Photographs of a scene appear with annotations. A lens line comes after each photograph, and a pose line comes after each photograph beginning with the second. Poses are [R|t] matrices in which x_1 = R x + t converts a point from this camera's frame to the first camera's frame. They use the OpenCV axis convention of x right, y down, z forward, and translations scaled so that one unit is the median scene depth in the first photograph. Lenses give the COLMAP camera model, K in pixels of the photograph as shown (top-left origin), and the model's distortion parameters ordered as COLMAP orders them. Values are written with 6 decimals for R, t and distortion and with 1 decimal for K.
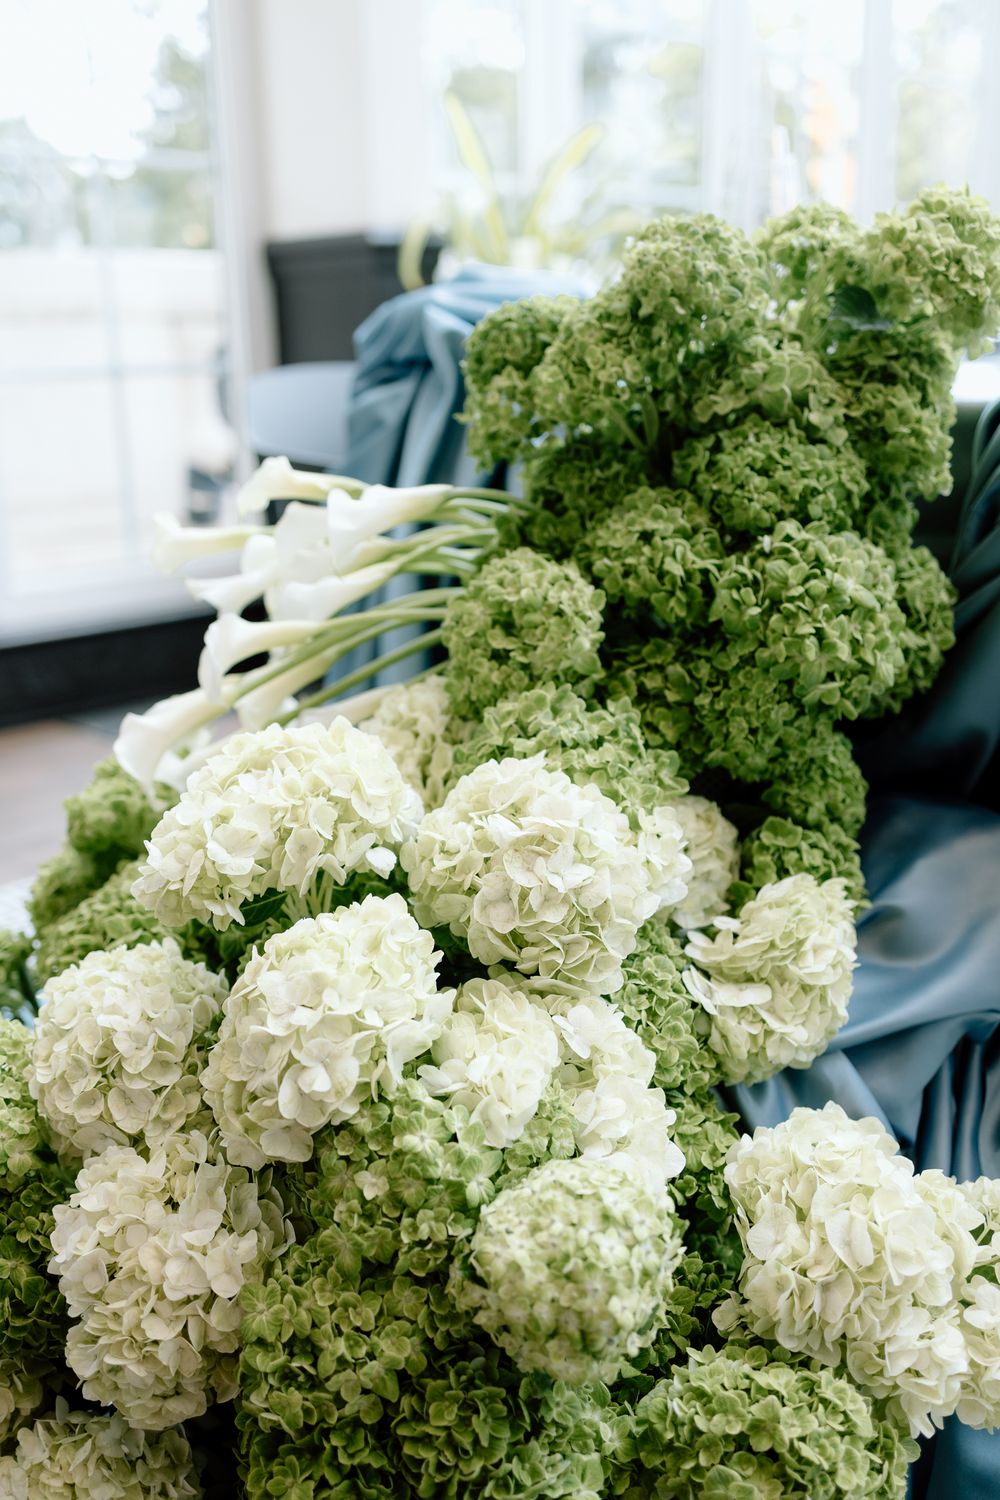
lens RADIAL K [[1497.4, 0, 496.0], [0, 1497.4, 757.3], [0, 0, 1]] dist [0.011833, 0.002939]
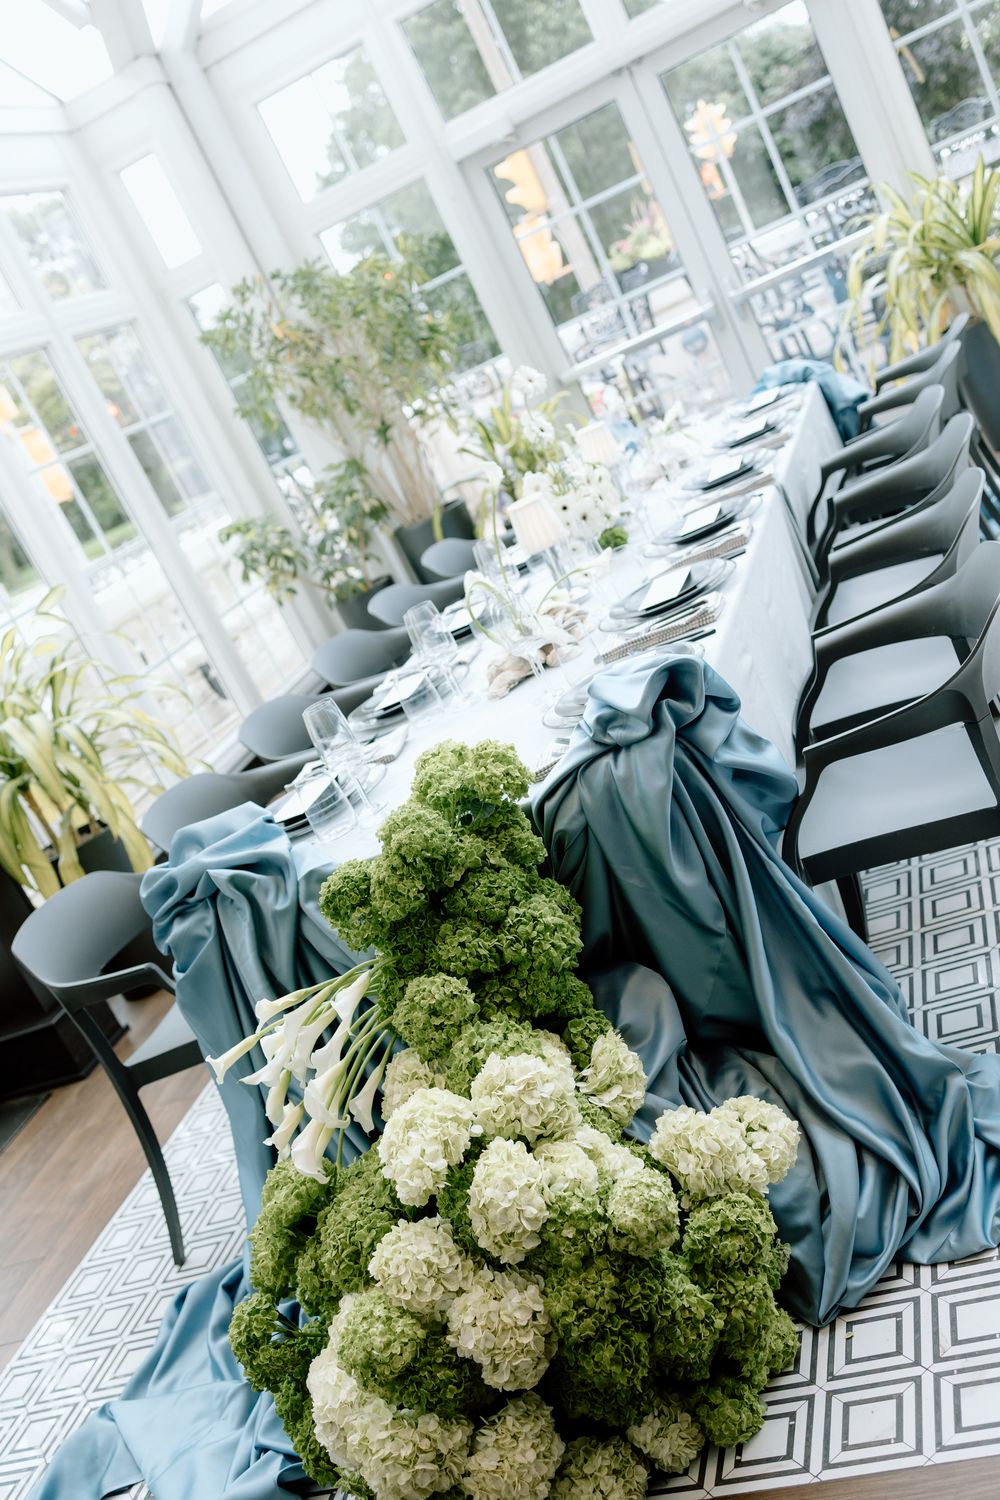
lens RADIAL K [[1497.4, 0, 496.0], [0, 1497.4, 757.3], [0, 0, 1]] dist [0.011833, 0.002939]
pose [[0.783894, -0.477734, 0.396585, -0.627684], [0.516610, 0.856160, 0.010210, -0.392910], [-0.344418, 0.196876, 0.917941, -1.154488]]
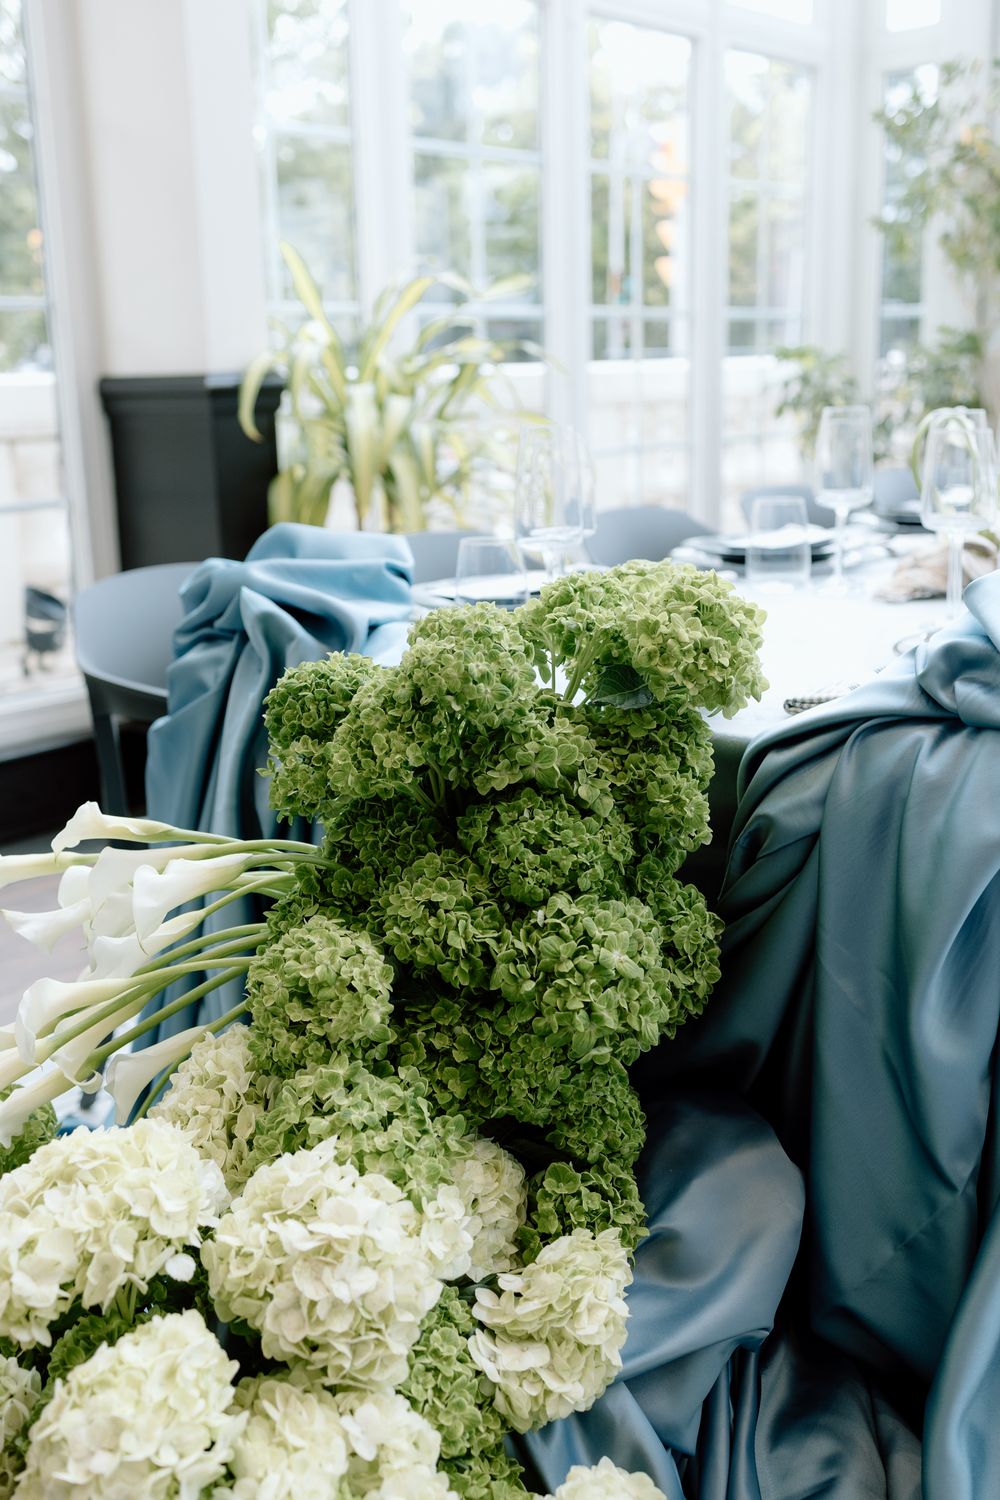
lens RADIAL K [[1529.9, 0, 496.4], [0, 1529.9, 743.6], [0, 0, 1]] dist [0.011071, -0.006259]
pose [[0.996066, -0.023760, 0.085369, 0.056234], [0.026537, 0.999150, -0.031545, -0.234461], [-0.084547, 0.033686, 0.995850, -0.112515]]
